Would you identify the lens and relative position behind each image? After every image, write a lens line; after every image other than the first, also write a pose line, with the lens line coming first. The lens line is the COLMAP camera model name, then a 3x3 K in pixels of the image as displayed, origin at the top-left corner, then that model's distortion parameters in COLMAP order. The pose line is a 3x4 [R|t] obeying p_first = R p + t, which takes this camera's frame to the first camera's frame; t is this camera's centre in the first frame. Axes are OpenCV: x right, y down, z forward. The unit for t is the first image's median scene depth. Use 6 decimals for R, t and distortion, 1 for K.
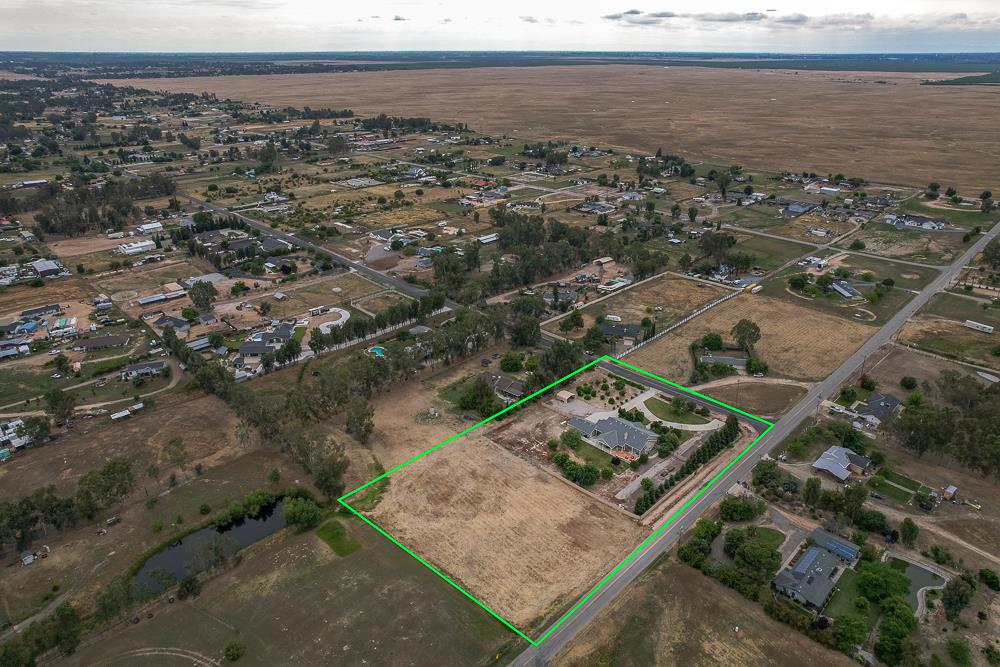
lens RADIAL K [[653.5, 0, 532.5], [0, 653.5, 332.4], [0, 0, 1]] dist [-0.044240, 0.044634]
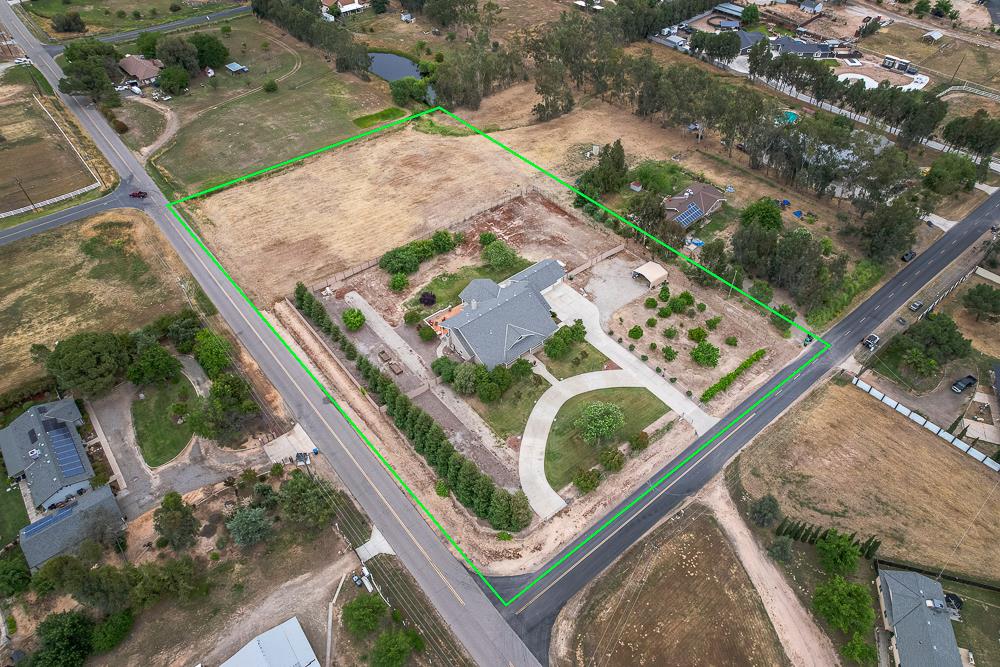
lens RADIAL K [[619.2, 0, 504.4], [0, 619.2, 335.0], [0, 0, 1]] dist [-0.043611, 0.045055]
pose [[-0.133461, 0.699105, -0.702453, 0.447393], [-0.396082, 0.612101, 0.684435, -0.168248], [0.908464, 0.369575, 0.195211, 0.786142]]
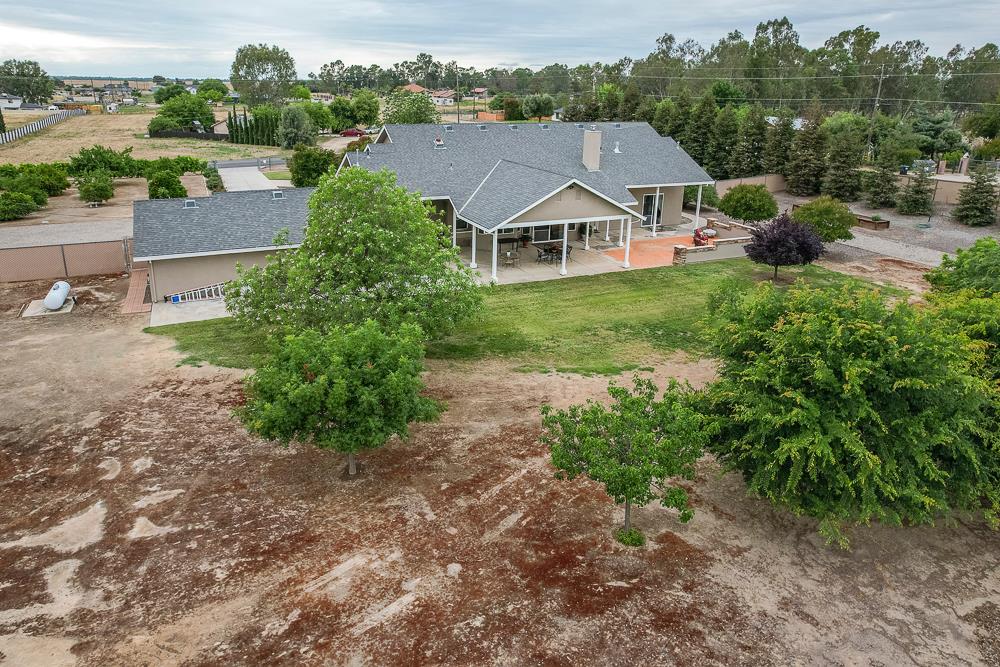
lens RADIAL K [[661.4, 0, 489.1], [0, 661.4, 334.9], [0, 0, 1]] dist [-0.054330, 0.056309]
pose [[0.406743, -0.346749, 0.845178, -0.012689], [0.362332, 0.910517, 0.199183, 0.134297], [-0.838616, 0.225218, 0.495984, 0.806892]]
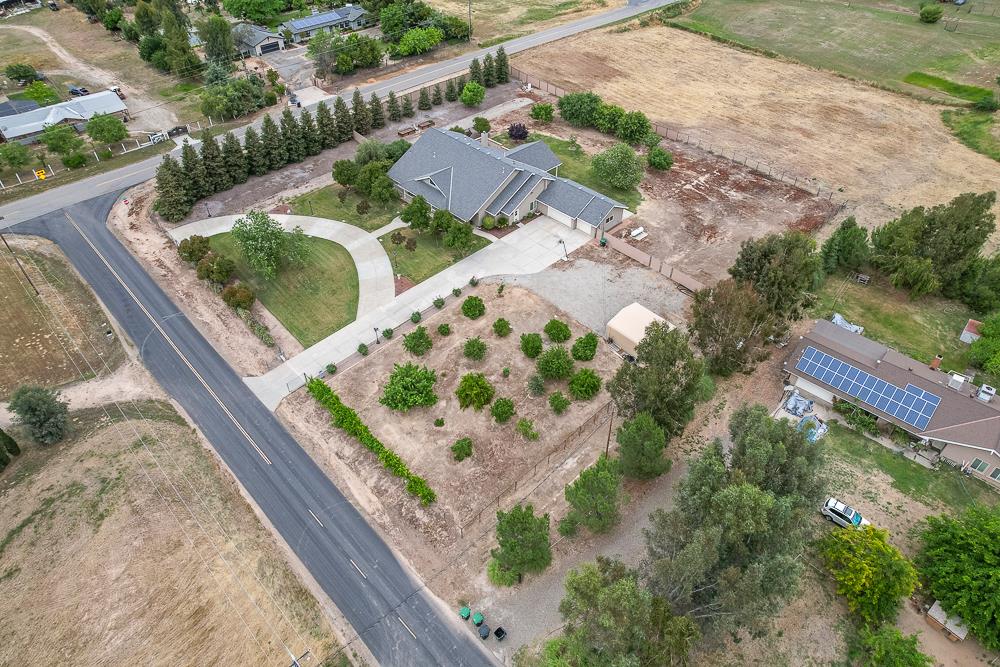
lens RADIAL K [[635.1, 0, 505.2], [0, 635.1, 337.0], [0, 0, 1]] dist [-0.051417, 0.051370]
pose [[-0.998496, -0.046358, 0.029261, 0.095426], [0.007957, 0.405553, 0.914037, -0.130165], [-0.054240, 0.912895, -0.404574, 1.076049]]
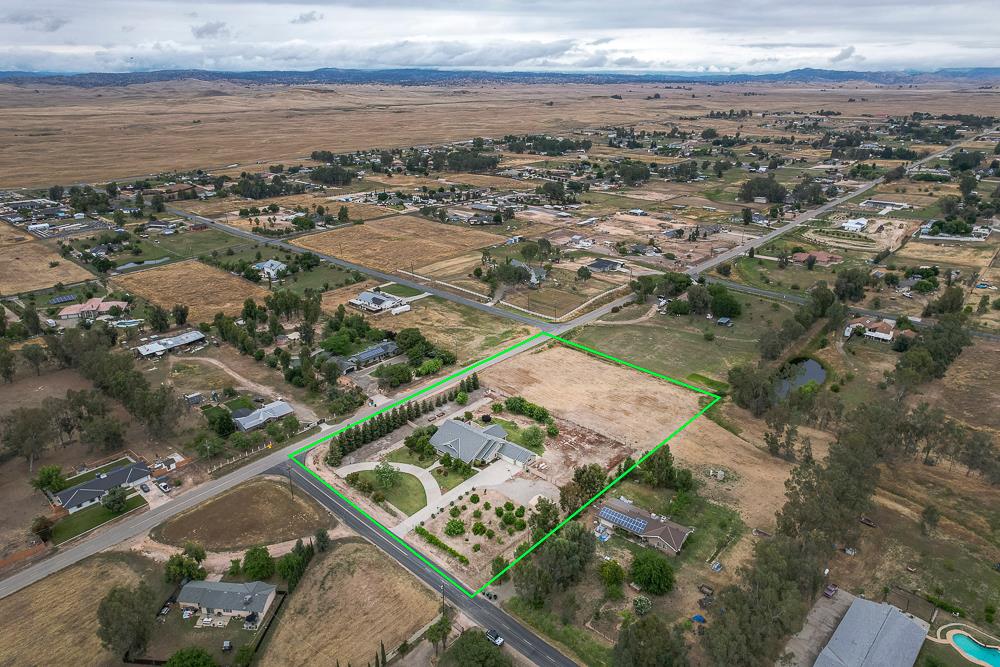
lens RADIAL K [[647.3, 0, 469.7], [0, 647.3, 332.9], [0, 0, 1]] dist [-0.028719, -0.000802]
pose [[-0.999781, -0.006181, 0.019986, 0.109737], [0.009885, 0.702408, 0.711706, -0.479809], [-0.018437, 0.711747, -0.702194, 1.299732]]
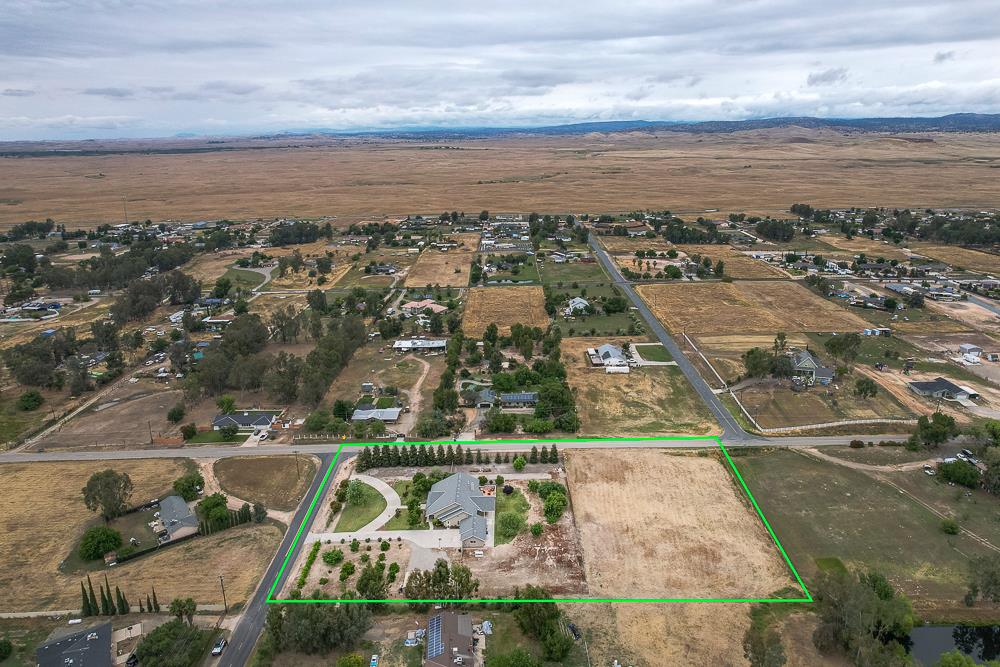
lens RADIAL K [[652.9, 0, 496.1], [0, 652.9, 331.5], [0, 0, 1]] dist [-0.056652, 0.062094]
pose [[-0.675483, -0.214966, 0.705346, -0.367982], [0.304932, 0.789504, 0.532635, -0.377829], [-0.671372, 0.574868, -0.467746, 1.065917]]
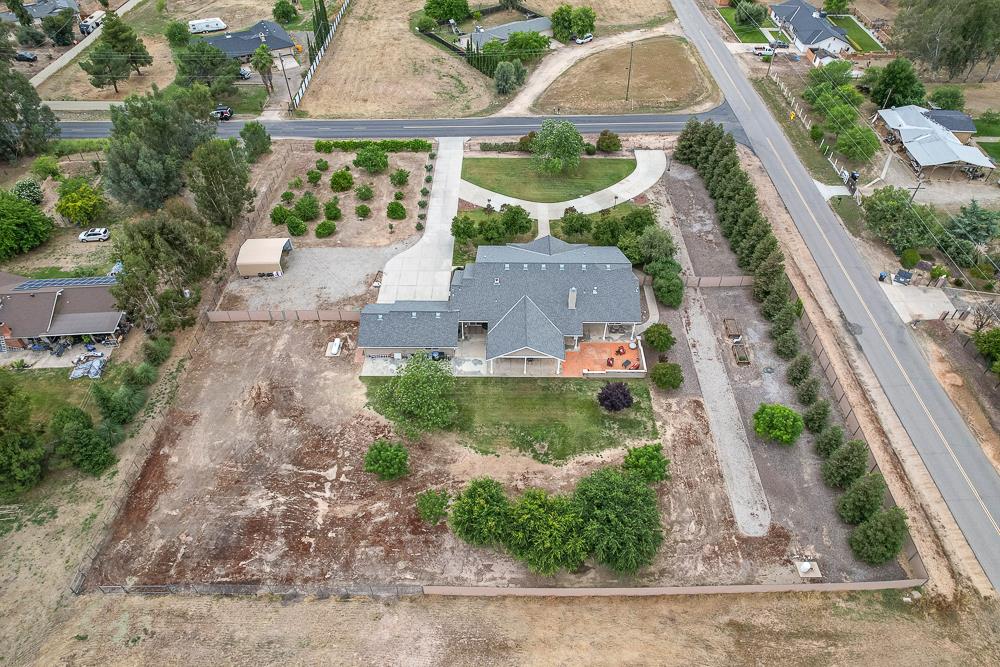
lens RADIAL K [[613.9, 0, 520.7], [0, 613.9, 333.1], [0, 0, 1]] dist [-0.050596, 0.045851]
pose [[0.727994, -0.502515, 0.466372, -0.014997], [0.280087, 0.838894, 0.466699, 0.025343], [-0.625760, -0.209130, 0.751458, 0.671318]]
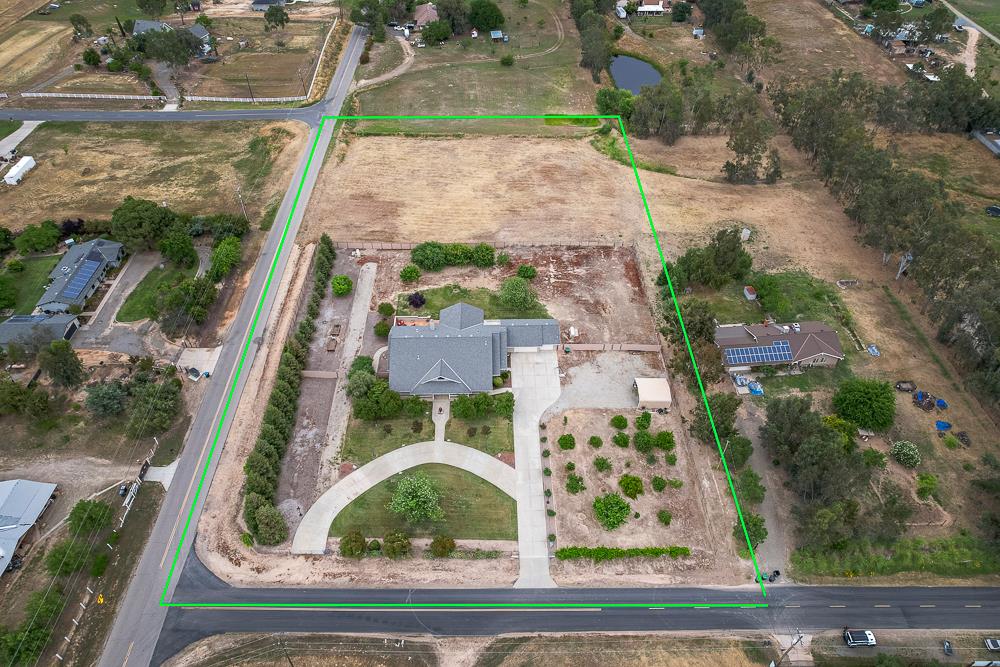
lens RADIAL K [[650.9, 0, 500.0], [0, 650.9, 333.5], [0, 0, 1]] dist [-0.050885, 0.052745]
pose [[-0.723744, 0.474308, -0.501225, 0.307621], [-0.284504, 0.456644, 0.842932, -0.240813], [0.628691, 0.752667, -0.195551, 0.963054]]
